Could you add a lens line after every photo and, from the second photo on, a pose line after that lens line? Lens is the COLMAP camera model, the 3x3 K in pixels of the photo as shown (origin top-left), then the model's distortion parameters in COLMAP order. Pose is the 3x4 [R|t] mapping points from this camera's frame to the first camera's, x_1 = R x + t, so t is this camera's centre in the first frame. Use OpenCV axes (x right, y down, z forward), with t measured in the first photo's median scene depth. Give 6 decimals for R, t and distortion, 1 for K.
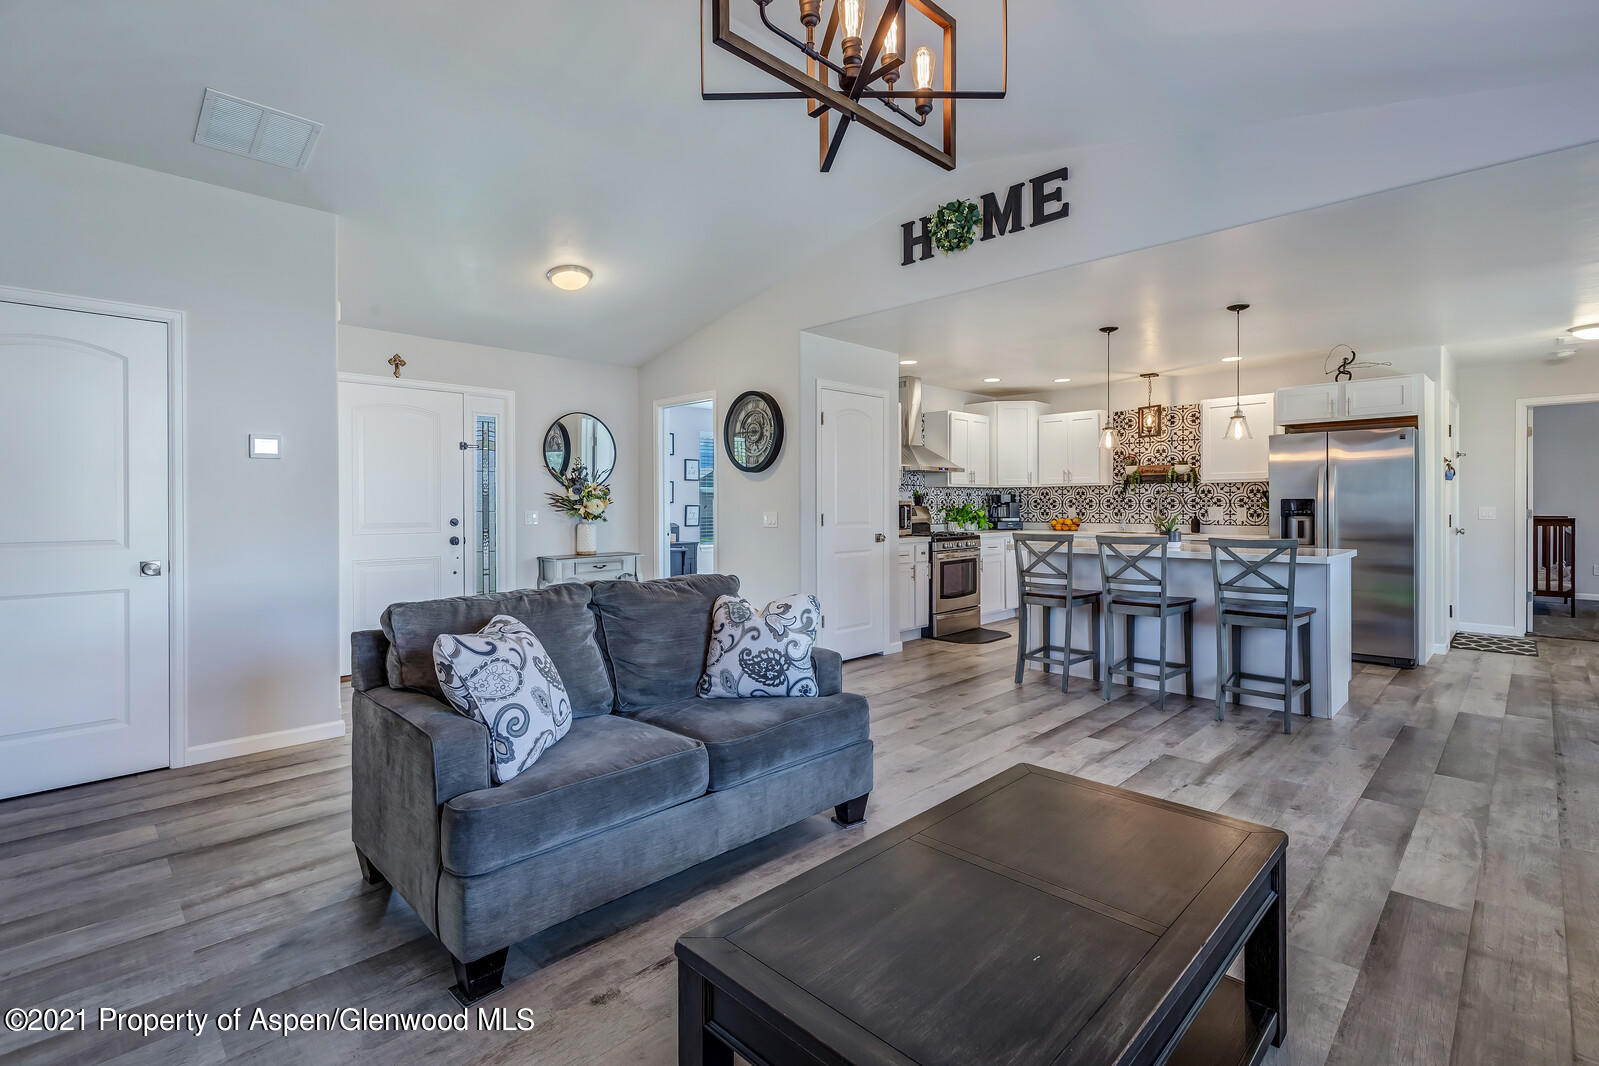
lens RADIAL K [[736.9, 0, 798.2], [0, 736.9, 512.3], [0, 0, 1]] dist [-0.000912, -0.000045]
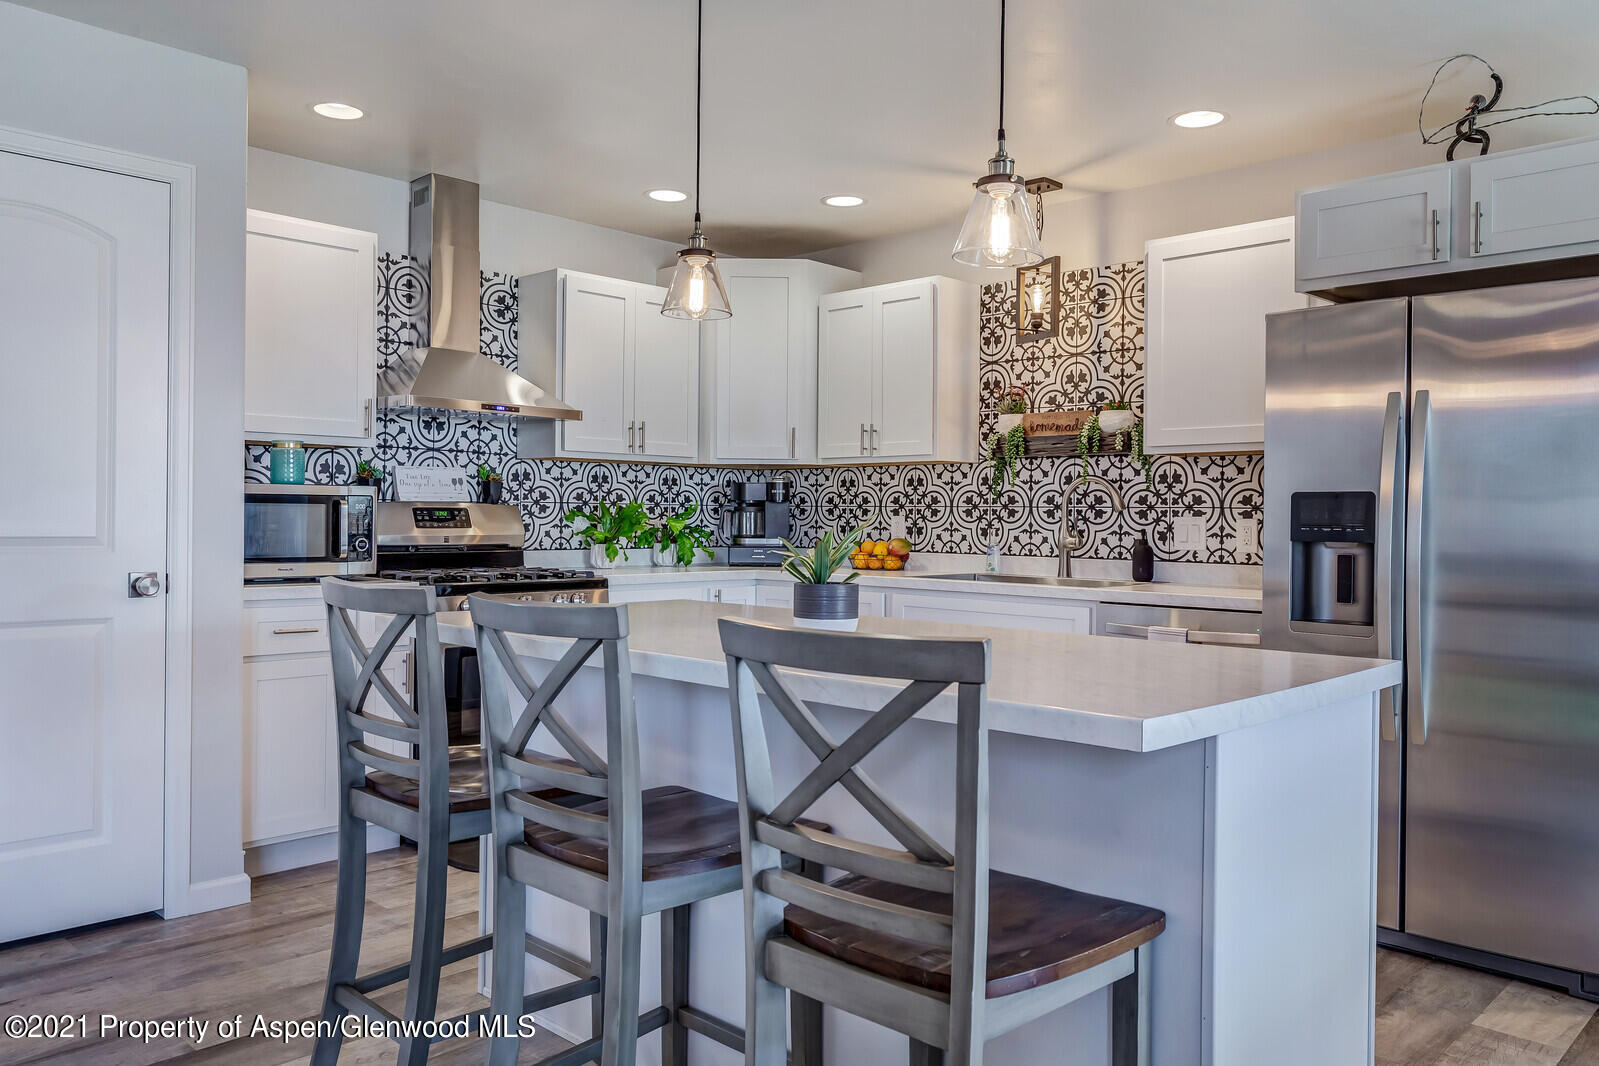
lens RADIAL K [[1183.6, 0, 799.5], [0, 1183.6, 533.0], [0, 0, 1]] dist [0.005680, 0.002522]
pose [[0.999728, 0.016087, 0.016863, 0.342309], [-0.016139, 0.999865, 0.003002, 0.002947], [-0.016813, -0.003273, 0.999853, 0.361801]]
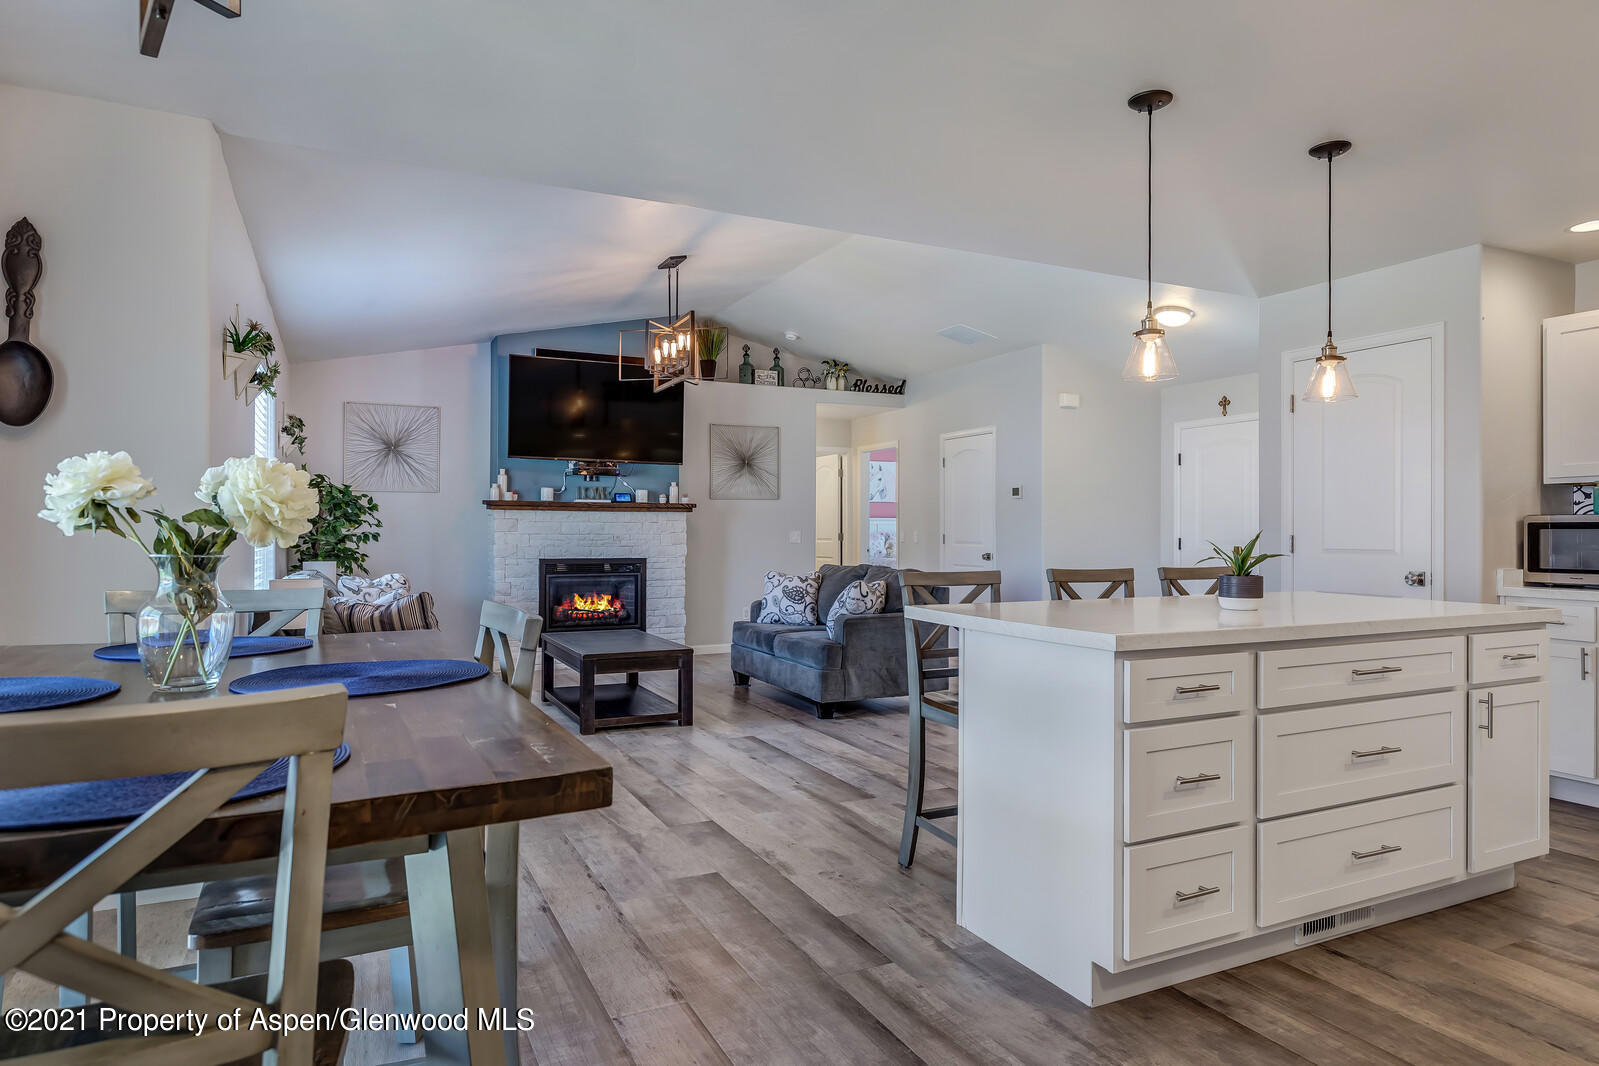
lens RADIAL K [[941.4, 0, 799.5], [0, 941.4, 533.0], [0, 0, 1]] dist [0.002966, 0.000427]
pose [[-0.325993, 0.001741, -0.945371, 0.804181], [-0.009783, 0.999939, 0.005215, -0.000021], [0.945322, 0.010949, -0.325956, 0.638465]]
